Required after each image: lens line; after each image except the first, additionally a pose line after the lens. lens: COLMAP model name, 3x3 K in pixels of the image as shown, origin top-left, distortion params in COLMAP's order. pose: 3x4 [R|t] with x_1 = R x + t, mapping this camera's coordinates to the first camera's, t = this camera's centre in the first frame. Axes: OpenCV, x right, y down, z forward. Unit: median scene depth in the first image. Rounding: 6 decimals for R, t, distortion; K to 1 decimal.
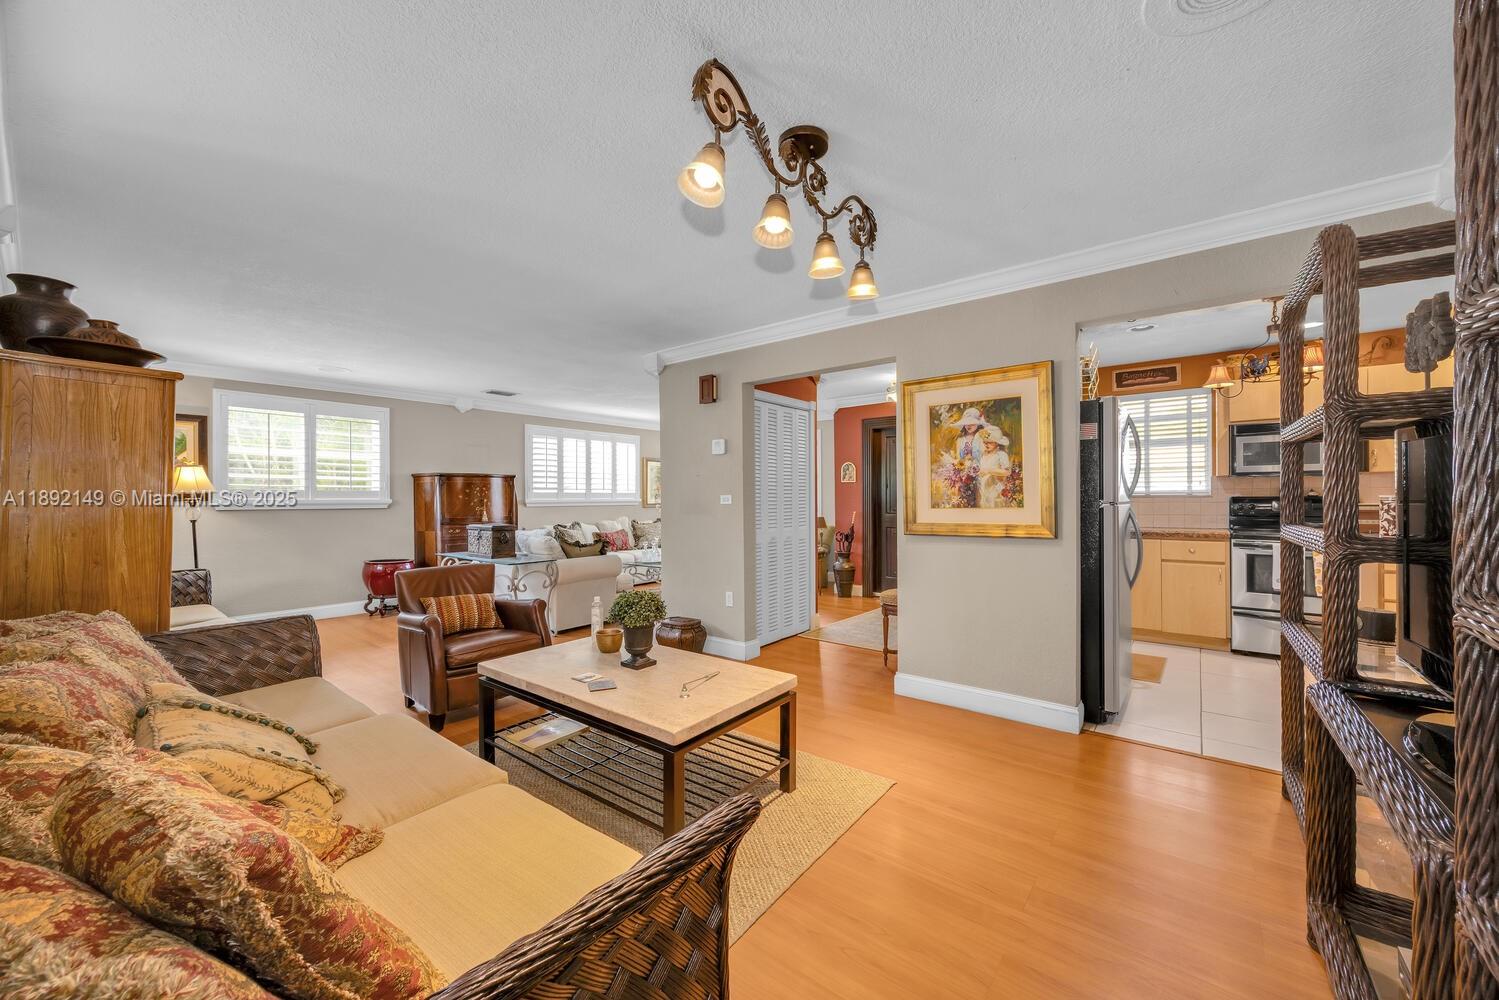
lens RADIAL K [[568.2, 0, 748.6], [0, 568.2, 498.5], [0, 0, 1]] dist [0.000337, -0.000268]
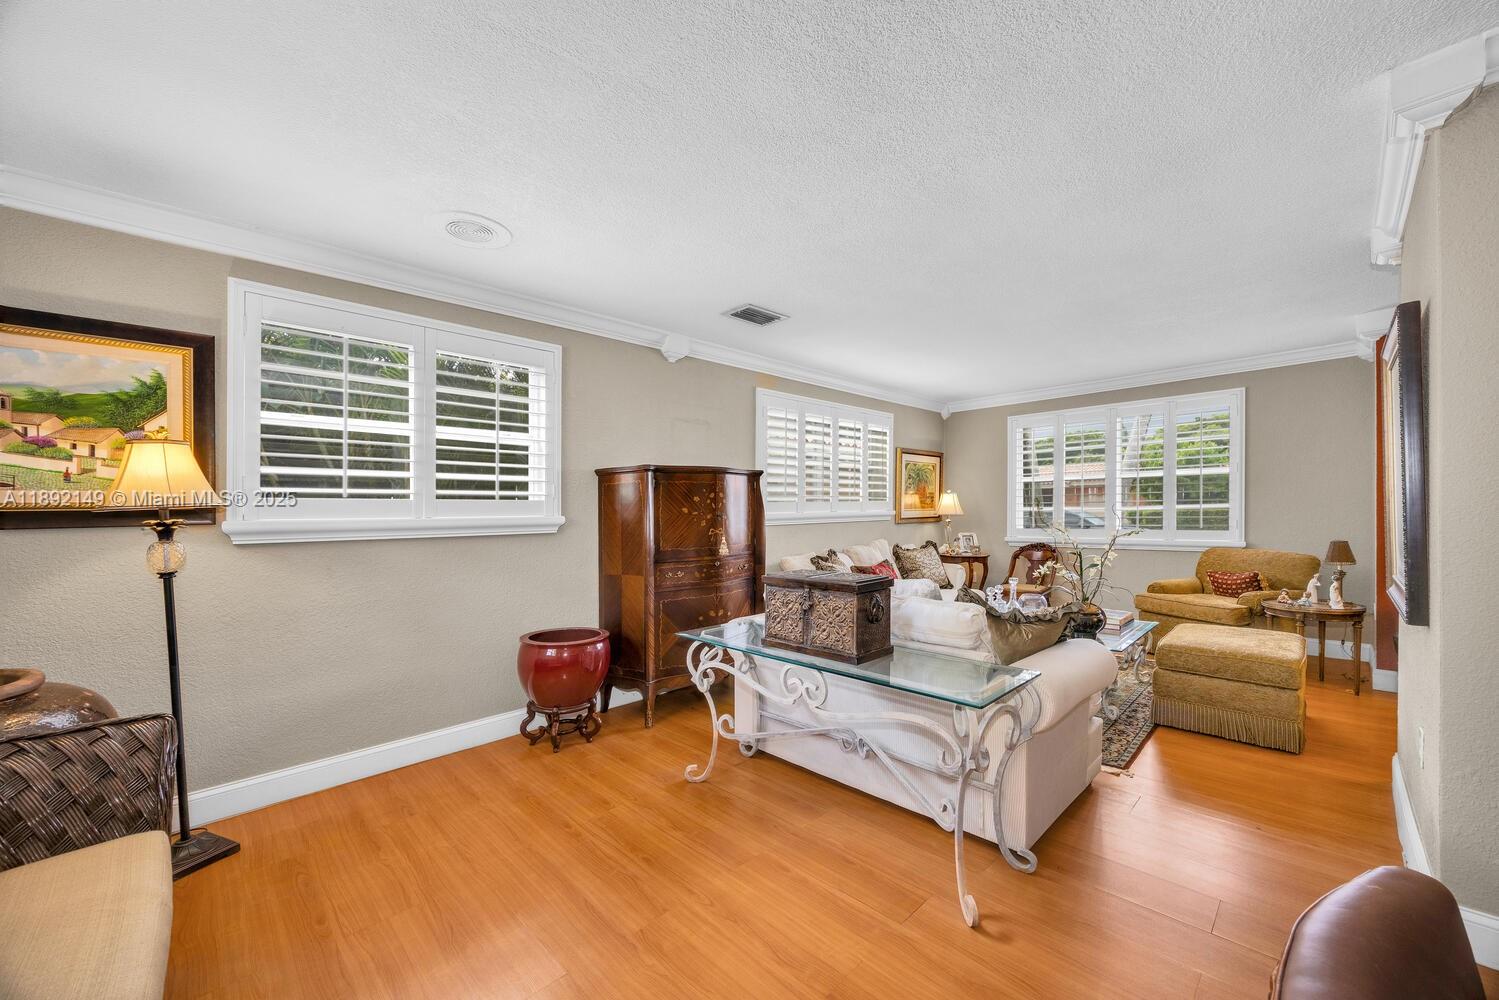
lens RADIAL K [[578.3, 0, 767.8], [0, 578.3, 494.9], [0, 0, 1]] dist [0.000108, 0.000151]
pose [[0.993349, -0.018408, -0.113658, -0.389369], [0.015059, 0.999429, -0.030252, 0.000699], [0.114150, 0.028339, 0.993059, 0.498305]]
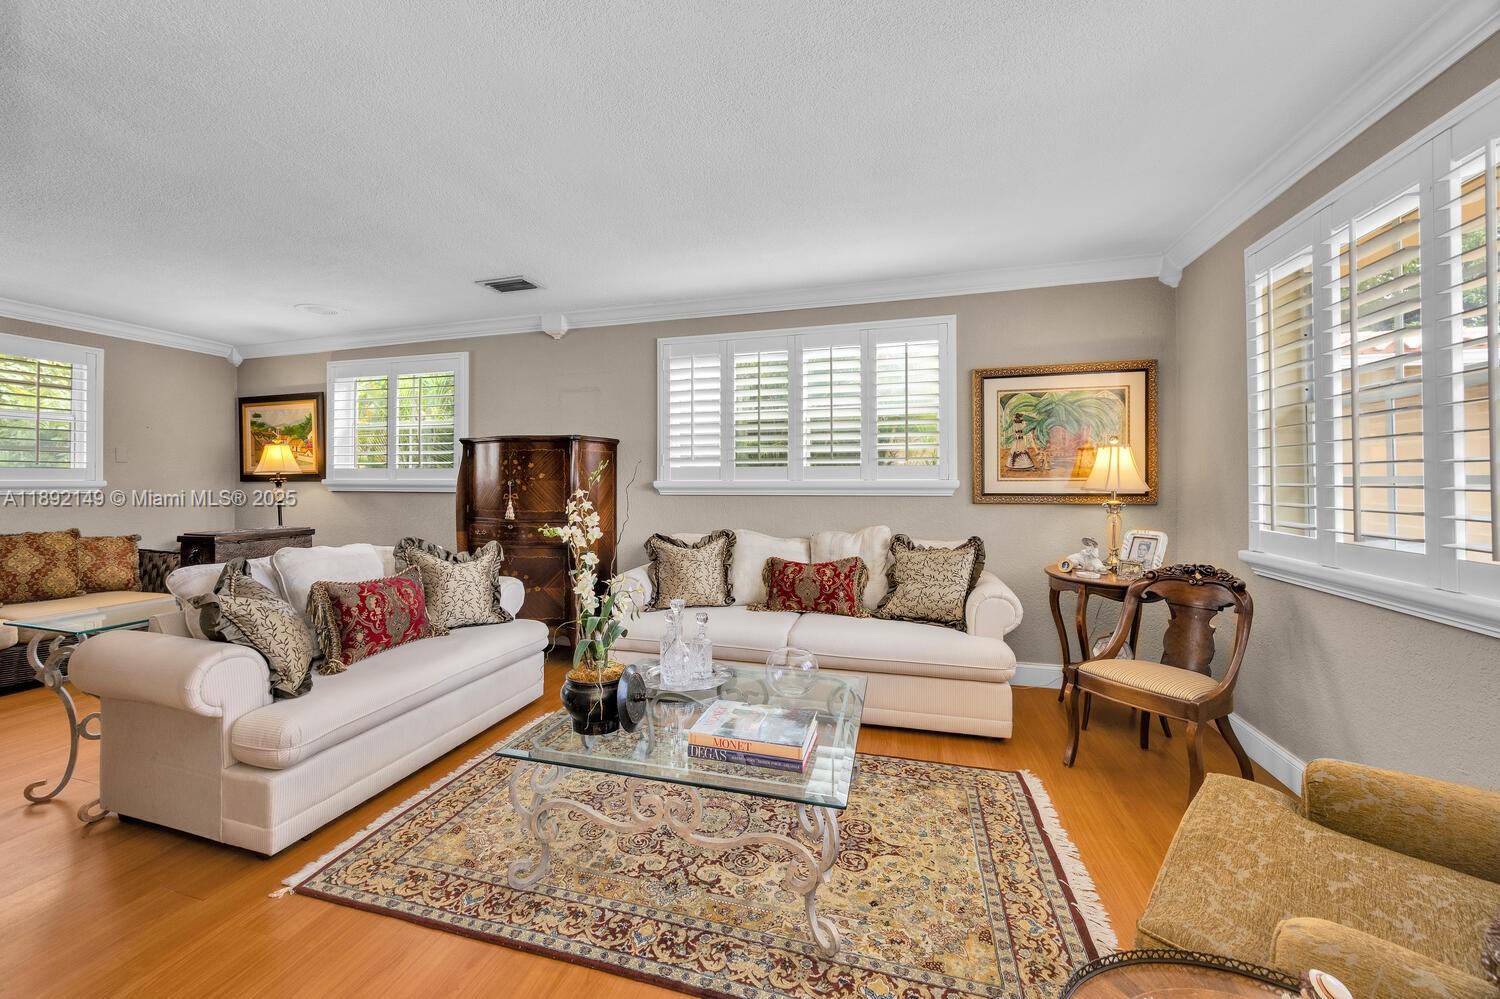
lens RADIAL K [[582.0, 0, 720.9], [0, 582.0, 471.1], [0, 0, 1]] dist [-0.002240, -0.000538]
pose [[0.357011, -0.006659, -0.934077, 0.176929], [0.000687, 0.999976, -0.006866, -0.003946], [0.934100, 0.001809, 0.357007, 1.072774]]
